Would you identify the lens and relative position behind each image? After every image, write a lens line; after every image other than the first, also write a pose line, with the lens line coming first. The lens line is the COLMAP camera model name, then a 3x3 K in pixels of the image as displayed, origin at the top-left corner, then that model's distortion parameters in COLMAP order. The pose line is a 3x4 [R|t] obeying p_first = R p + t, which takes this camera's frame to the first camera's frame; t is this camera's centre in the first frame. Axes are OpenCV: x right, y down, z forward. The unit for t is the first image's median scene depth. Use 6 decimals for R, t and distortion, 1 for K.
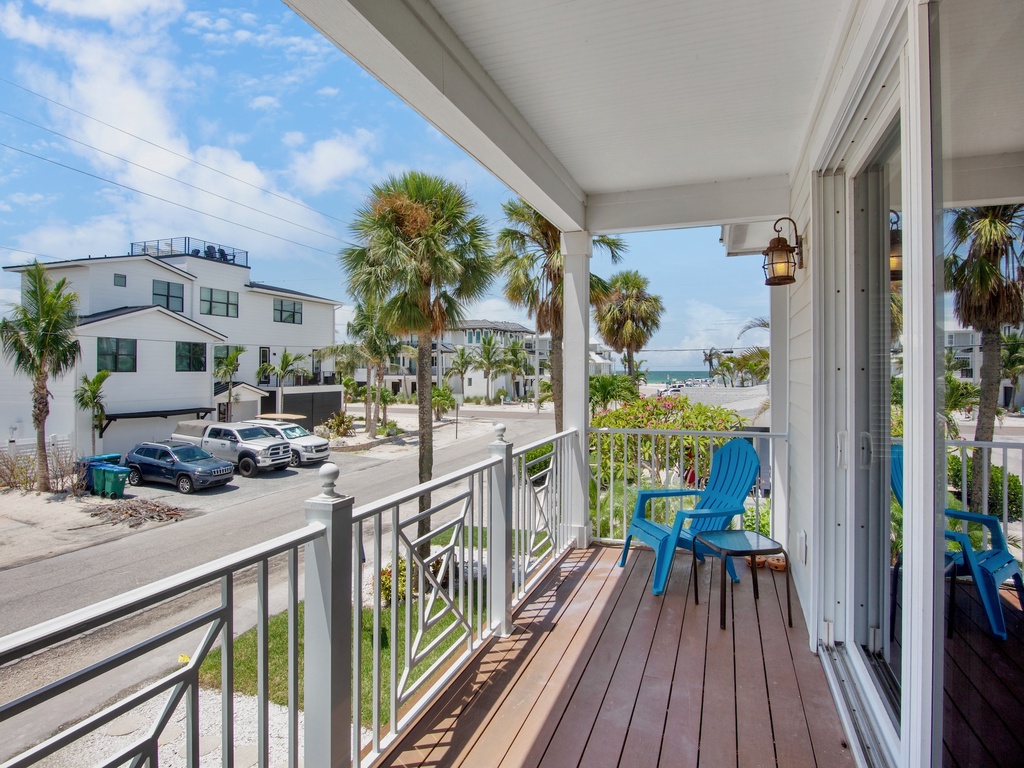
lens RADIAL K [[575.8, 0, 508.3], [0, 575.8, 380.6], [0, 0, 1]] dist [-0.030556, 0.001282]
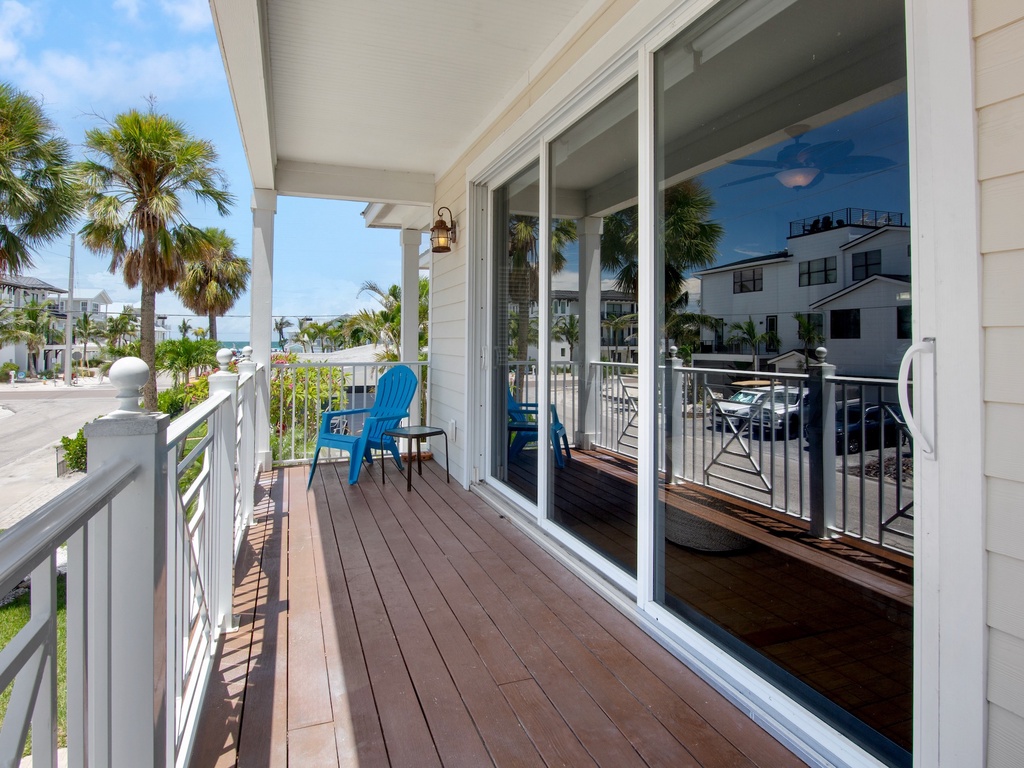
lens RADIAL K [[575.8, 0, 508.3], [0, 575.8, 380.6], [0, 0, 1]] dist [-0.030556, 0.001282]
pose [[0.753379, -0.038031, 0.656486, -0.095856], [0.003800, 0.998561, 0.053488, 0.021138], [-0.657576, -0.037802, 0.752440, -0.061337]]
